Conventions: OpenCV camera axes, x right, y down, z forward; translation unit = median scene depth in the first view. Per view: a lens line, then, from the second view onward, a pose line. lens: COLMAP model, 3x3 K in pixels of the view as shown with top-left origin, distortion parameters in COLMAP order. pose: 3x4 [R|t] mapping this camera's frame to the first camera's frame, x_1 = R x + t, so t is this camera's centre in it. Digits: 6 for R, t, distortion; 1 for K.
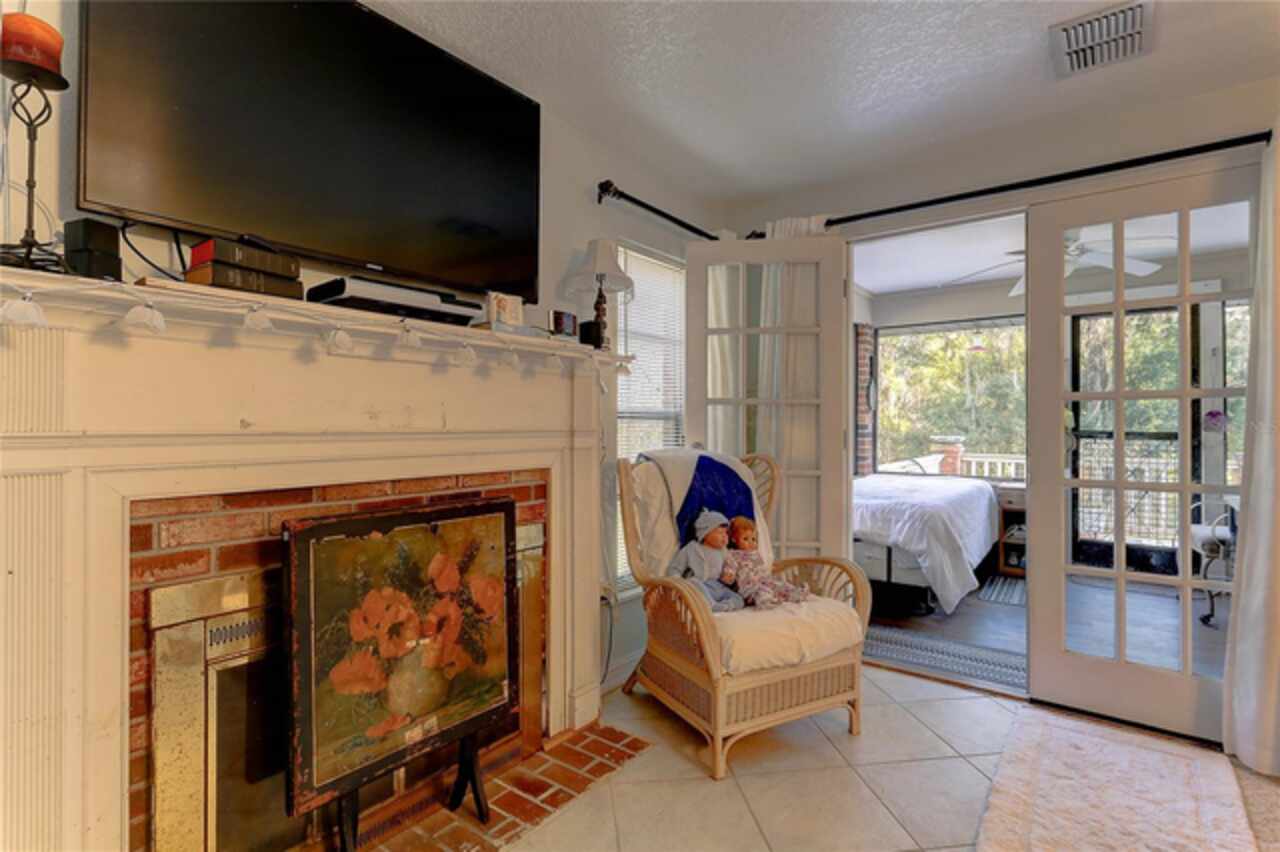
lens RADIAL K [[615.9, 0, 663.1], [0, 615.9, 426.0], [0, 0, 1]] dist [0.008930, -0.002305]
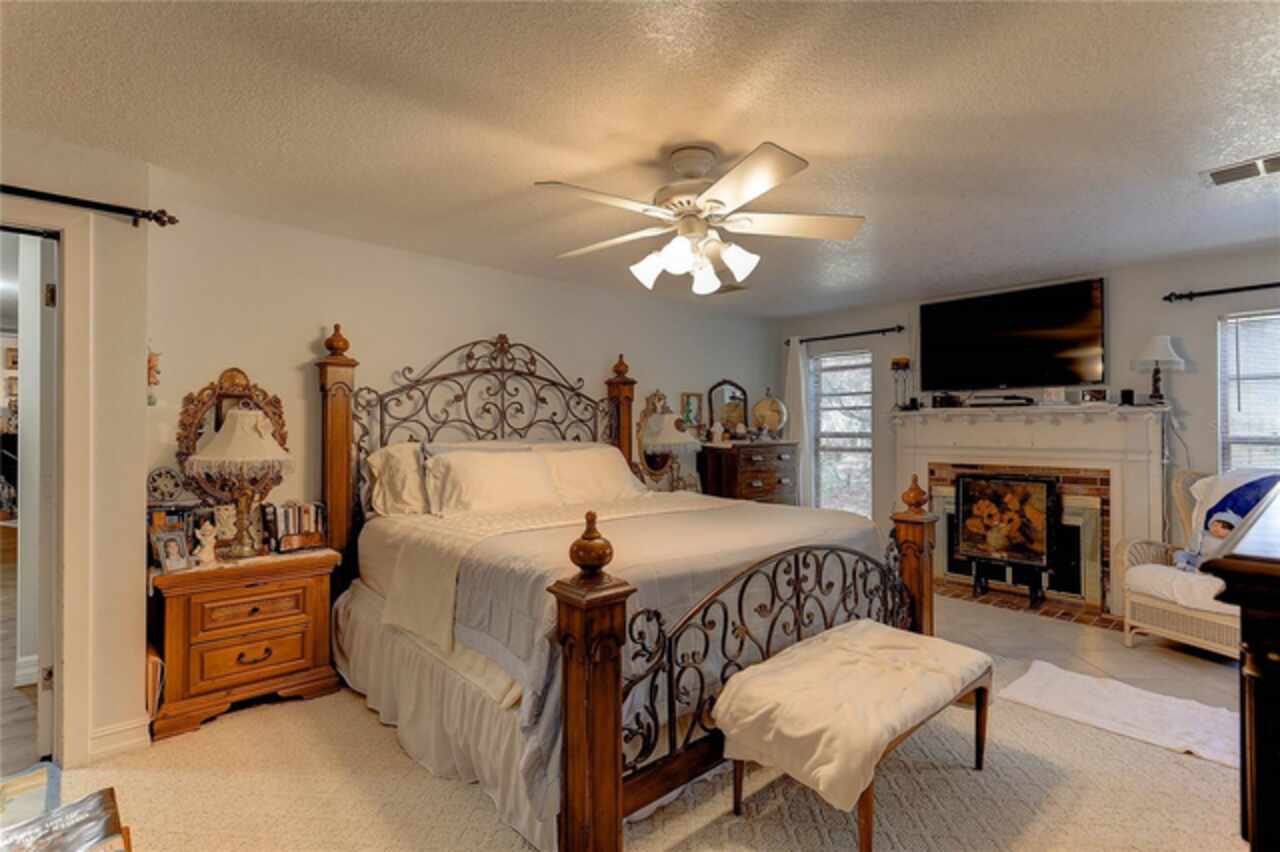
lens RADIAL K [[615.9, 0, 643.9], [0, 615.9, 425.2], [0, 0, 1]] dist [0.008930, -0.002305]
pose [[-0.180830, -0.009432, -0.983469, 2.422520], [-0.007122, 0.999940, -0.008280, -0.053069], [0.983489, 0.005507, -0.180886, -0.065211]]
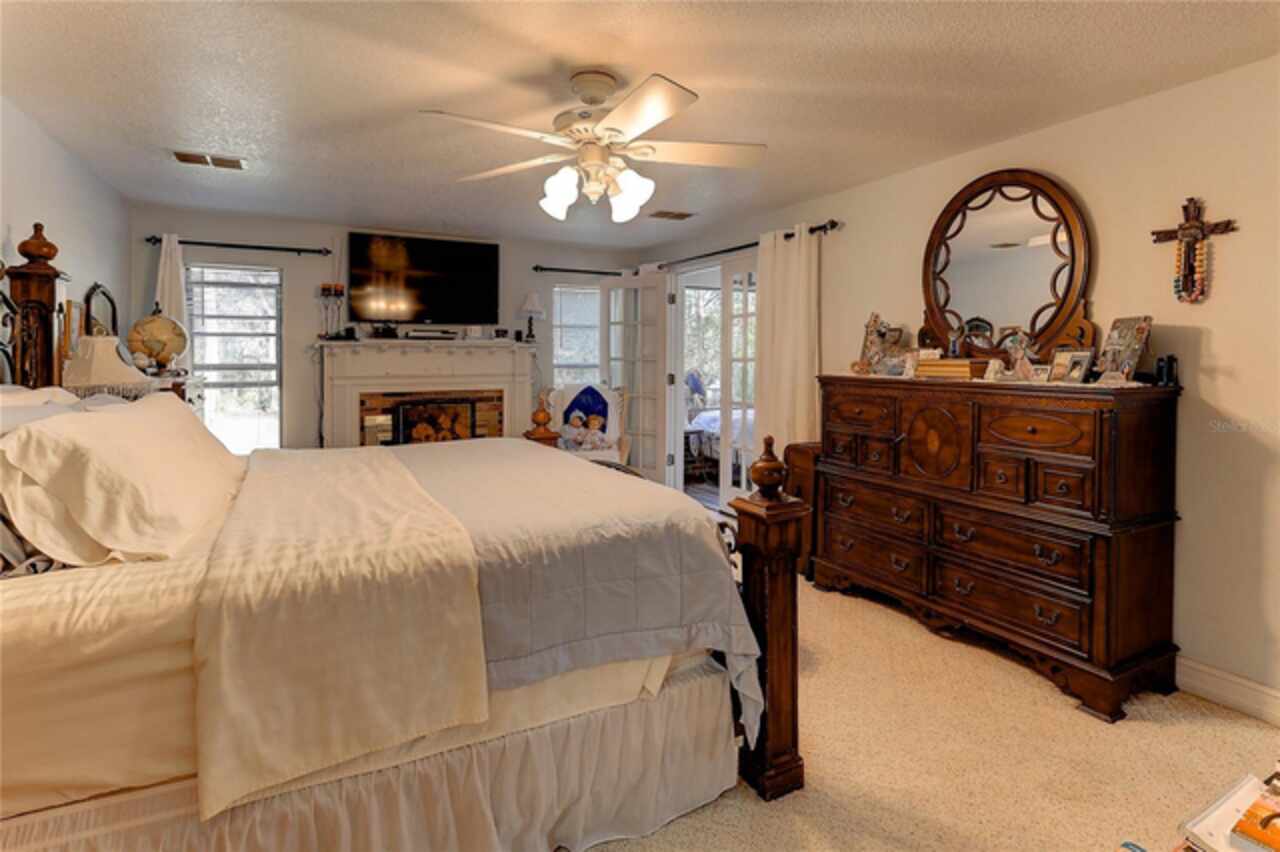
lens RADIAL K [[615.9, 0, 645.1], [0, 615.9, 363.7], [0, 0, 1]] dist [0.008930, -0.002305]
pose [[0.910859, 0.001915, -0.412714, 1.736204], [0.000680, 0.999981, 0.006140, -0.065272], [0.412718, -0.005873, 0.910840, -1.316206]]
